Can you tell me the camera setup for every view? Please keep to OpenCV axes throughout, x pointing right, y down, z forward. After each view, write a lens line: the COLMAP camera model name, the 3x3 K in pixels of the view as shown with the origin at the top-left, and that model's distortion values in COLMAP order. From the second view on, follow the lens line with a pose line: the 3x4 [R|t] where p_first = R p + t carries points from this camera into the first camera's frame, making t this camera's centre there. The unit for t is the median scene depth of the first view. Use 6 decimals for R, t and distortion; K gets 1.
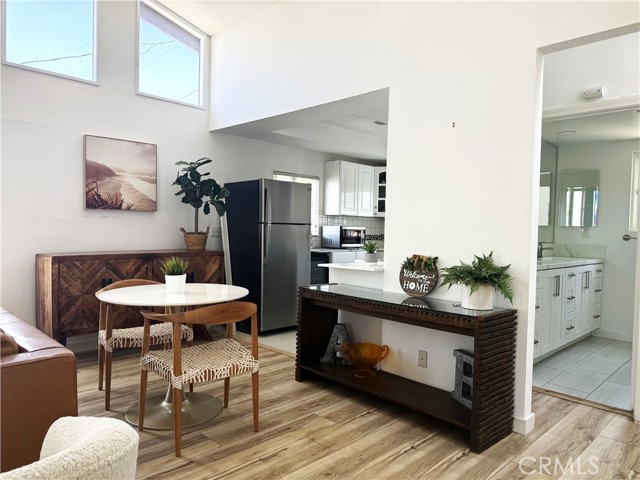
lens RADIAL K [[449.0, 0, 320.5], [0, 449.0, 242.7], [0, 0, 1]] dist [0.079372, -0.104474]
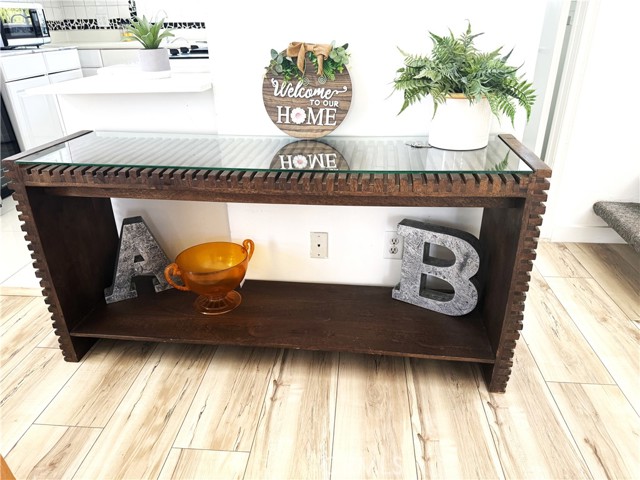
lens RADIAL K [[449.0, 0, 322.2], [0, 449.0, 245.5], [0, 0, 1]] dist [0.079372, -0.104474]
pose [[0.766331, -0.315598, 0.559585, -0.066006], [0.050218, 0.897783, 0.437565, 0.009110], [-0.640480, -0.307218, 0.703848, 0.464213]]
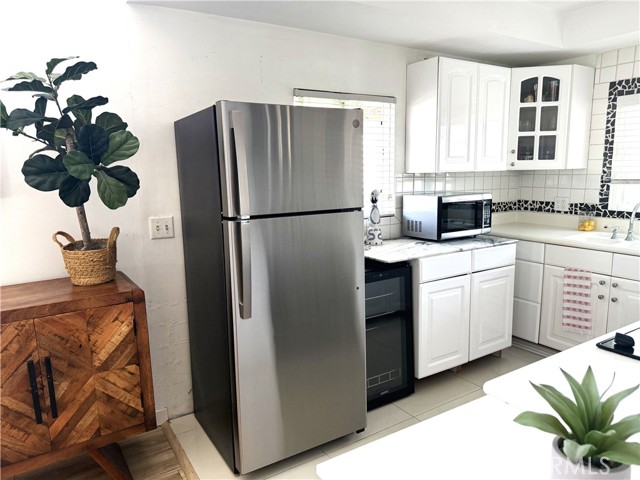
lens RADIAL K [[449.0, 0, 322.3], [0, 449.0, 241.5], [0, 0, 1]] dist [0.079372, -0.104474]
pose [[0.975177, -0.003953, -0.221393, 0.043658], [0.032757, 0.991415, 0.126582, -0.082499], [0.218992, -0.130692, 0.966934, 0.729205]]
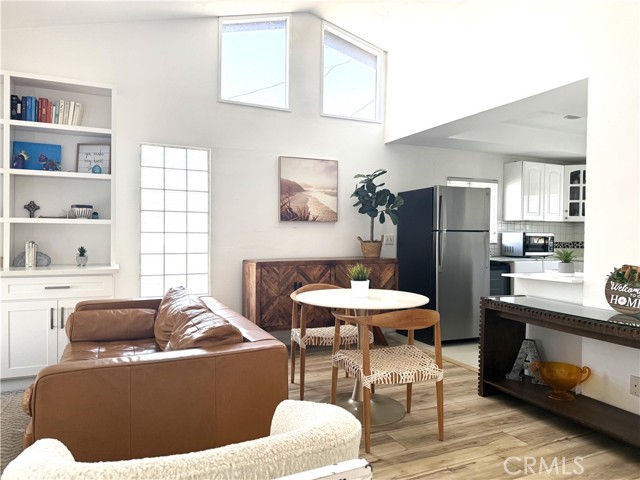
lens RADIAL K [[449.0, 0, 320.0], [0, 449.0, 243.6], [0, 0, 1]] dist [0.079372, -0.104474]
pose [[0.934935, -0.004417, -0.354792, -0.021813], [-0.001095, 0.999882, -0.015335, -0.000134], [0.354818, 0.014725, 0.934819, -0.020509]]
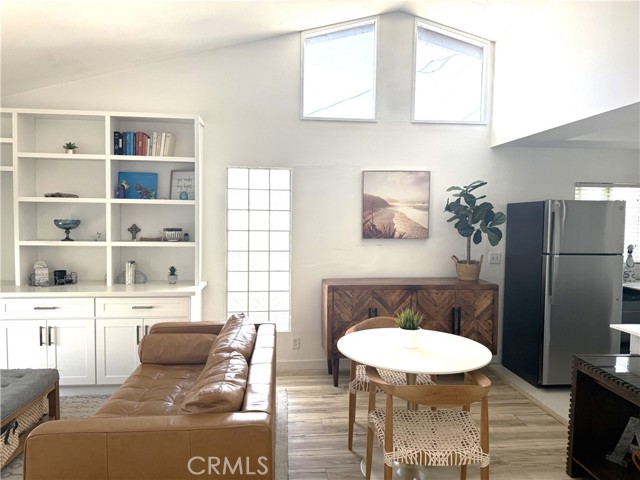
lens RADIAL K [[449.0, 0, 318.6], [0, 449.0, 242.8], [0, 0, 1]] dist [0.079372, -0.104474]
pose [[0.768574, 0.025306, -0.639260, 0.092081], [-0.016077, 0.999666, 0.020243, -0.086008], [0.639558, -0.005281, 0.768724, 0.107212]]
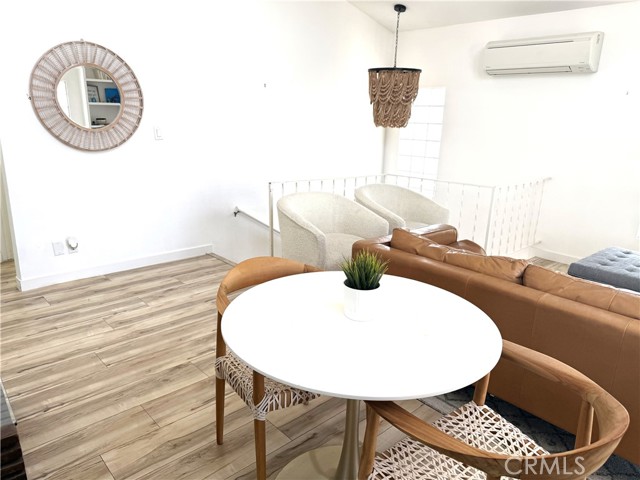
lens RADIAL K [[449.0, 0, 316.6], [0, 449.0, 245.0], [0, 0, 1]] dist [0.079372, -0.104474]
pose [[-0.997623, -0.061329, 0.031404, -0.195278], [-0.049003, 0.951940, 0.302341, -0.087051], [-0.048437, 0.300083, -0.952682, 1.030167]]
